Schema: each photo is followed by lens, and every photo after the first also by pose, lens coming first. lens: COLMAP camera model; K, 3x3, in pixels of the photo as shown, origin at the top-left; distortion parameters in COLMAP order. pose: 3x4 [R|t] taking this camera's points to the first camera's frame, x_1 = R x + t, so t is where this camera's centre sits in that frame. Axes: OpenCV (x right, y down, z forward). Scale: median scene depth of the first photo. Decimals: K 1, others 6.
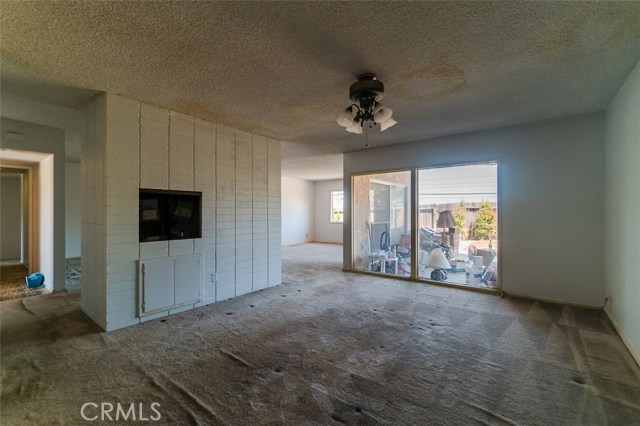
lens RADIAL K [[280.9, 0, 322.1], [0, 280.9, 213.9], [0, 0, 1]] dist [-0.004805, 0.000387]
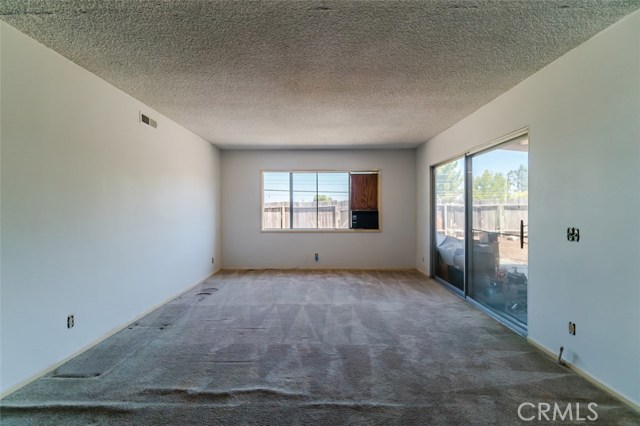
lens RADIAL K [[280.9, 0, 317.7], [0, 280.9, 211.9], [0, 0, 1]] dist [-0.004805, 0.000387]
pose [[0.794203, 0.001137, 0.607652, -0.194473], [-0.001880, 0.999998, 0.000585, -0.004437], [-0.607650, -0.001607, 0.794204, 0.506045]]
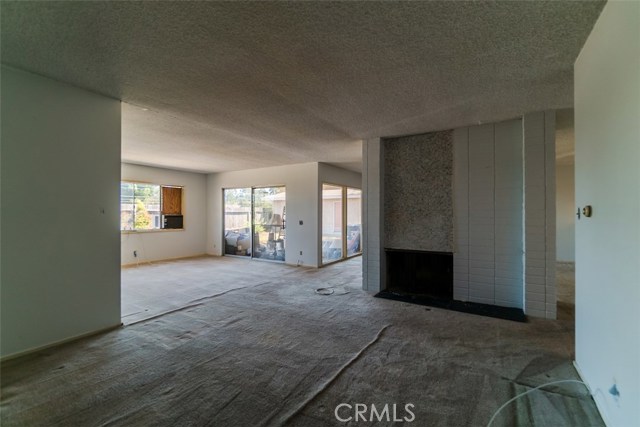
lens RADIAL K [[280.9, 0, 321.5], [0, 280.9, 213.1], [0, 0, 1]] dist [-0.004805, 0.000387]
pose [[-0.115422, 0.010443, 0.993262, -0.526984], [0.002727, 0.999944, -0.010196, -0.003464], [-0.993313, 0.001532, -0.115444, 0.575994]]
